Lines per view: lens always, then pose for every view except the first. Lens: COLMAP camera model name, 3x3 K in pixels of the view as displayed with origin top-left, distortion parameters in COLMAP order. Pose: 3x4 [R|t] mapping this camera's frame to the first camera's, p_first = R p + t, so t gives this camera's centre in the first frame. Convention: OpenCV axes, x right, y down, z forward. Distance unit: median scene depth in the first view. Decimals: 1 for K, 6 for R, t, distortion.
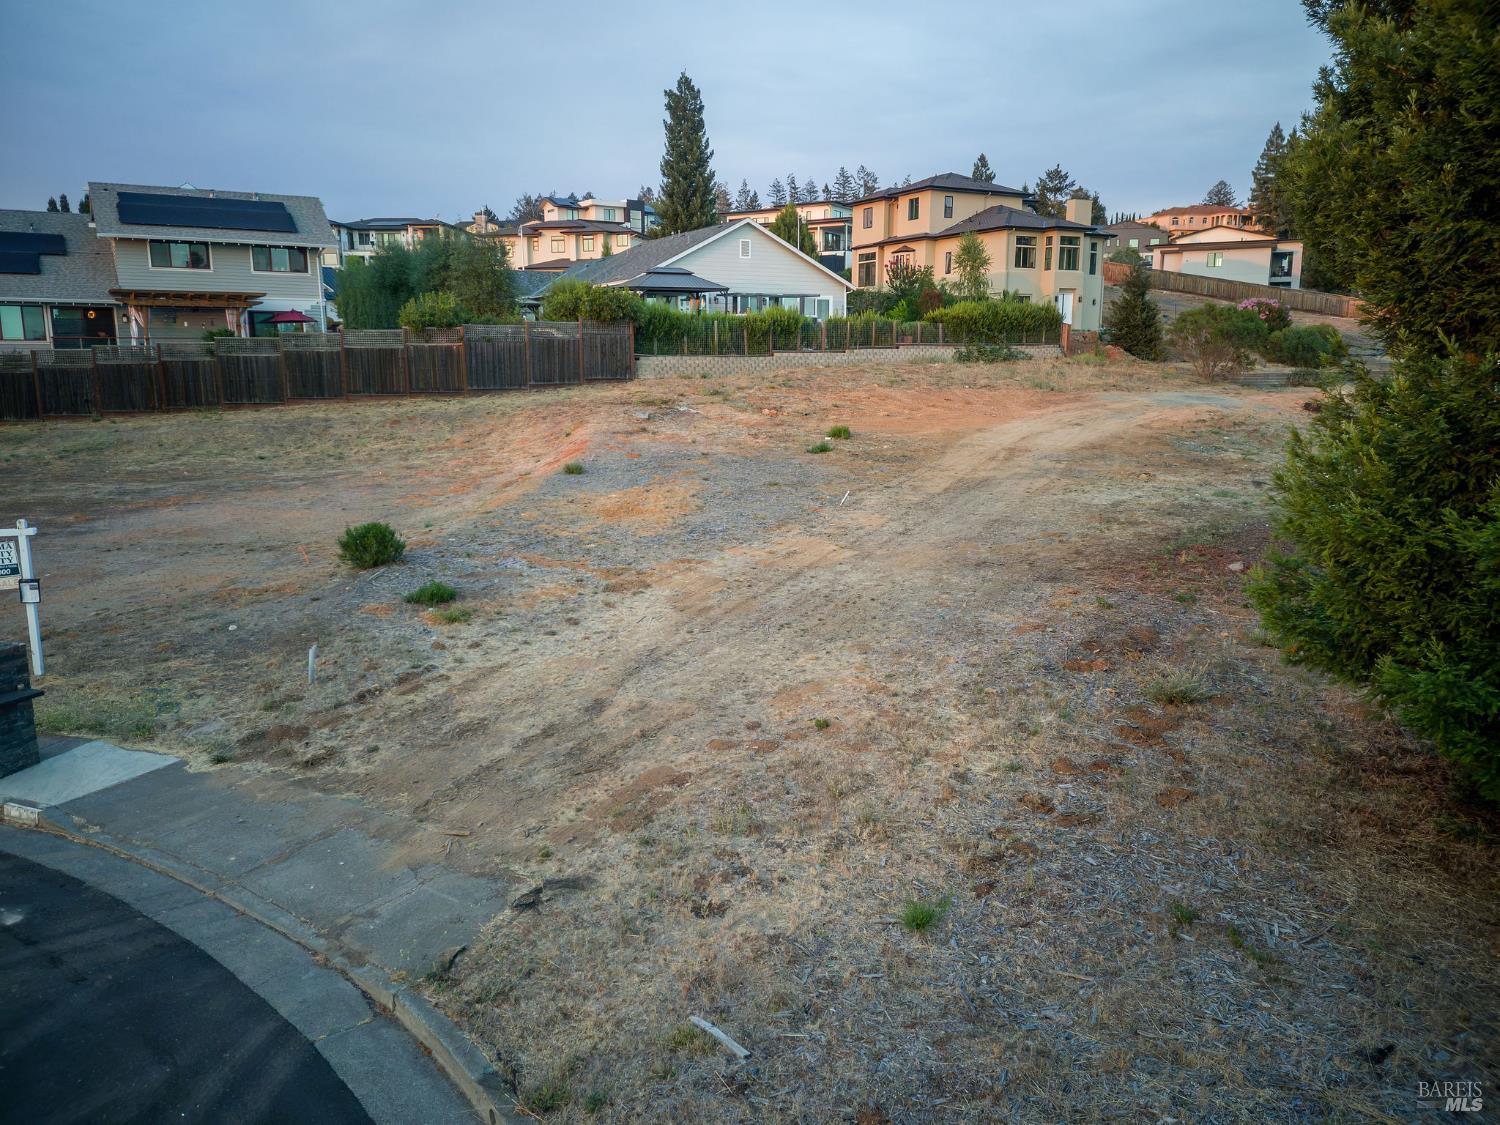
lens RADIAL K [[1133.5, 0, 749.0], [0, 1133.5, 560.3], [0, 0, 1]] dist [0.048502, -0.007146]
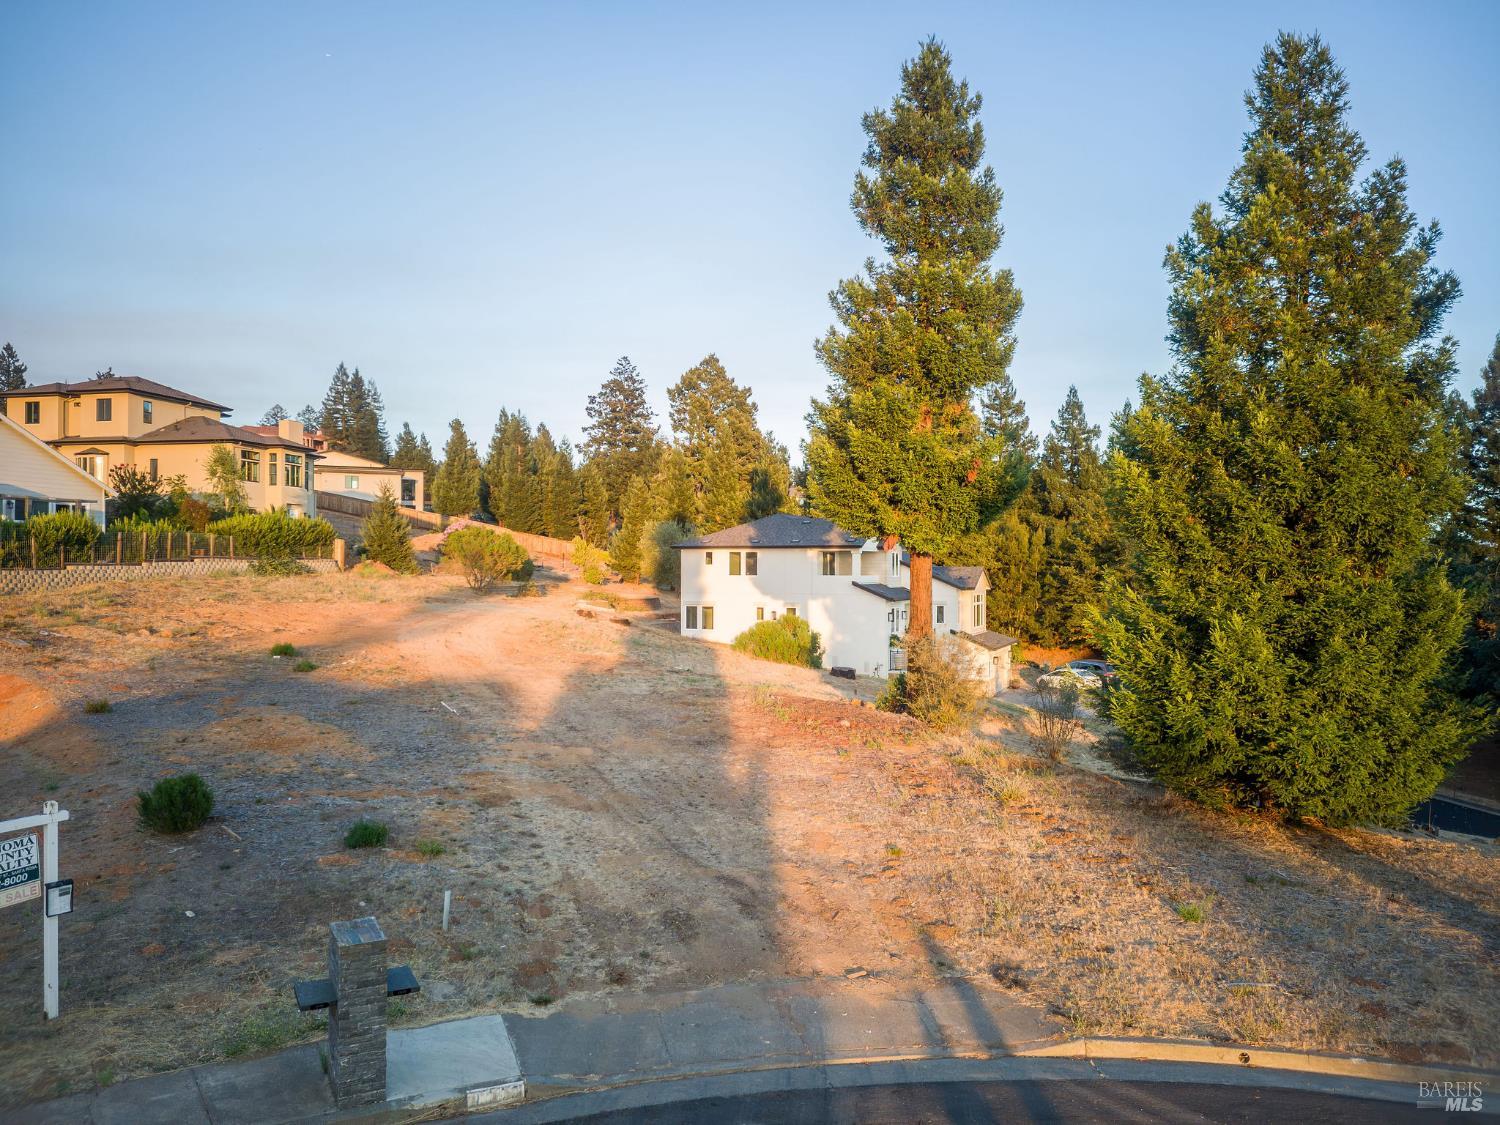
lens RADIAL K [[1133.5, 0, 752.1], [0, 1133.5, 566.7], [0, 0, 1]] dist [0.048502, -0.007146]
pose [[0.690032, 0.004587, 0.723764, -0.212278], [0.123322, 0.984613, -0.123814, -0.008964], [-0.713195, 0.174691, 0.678849, 0.035463]]
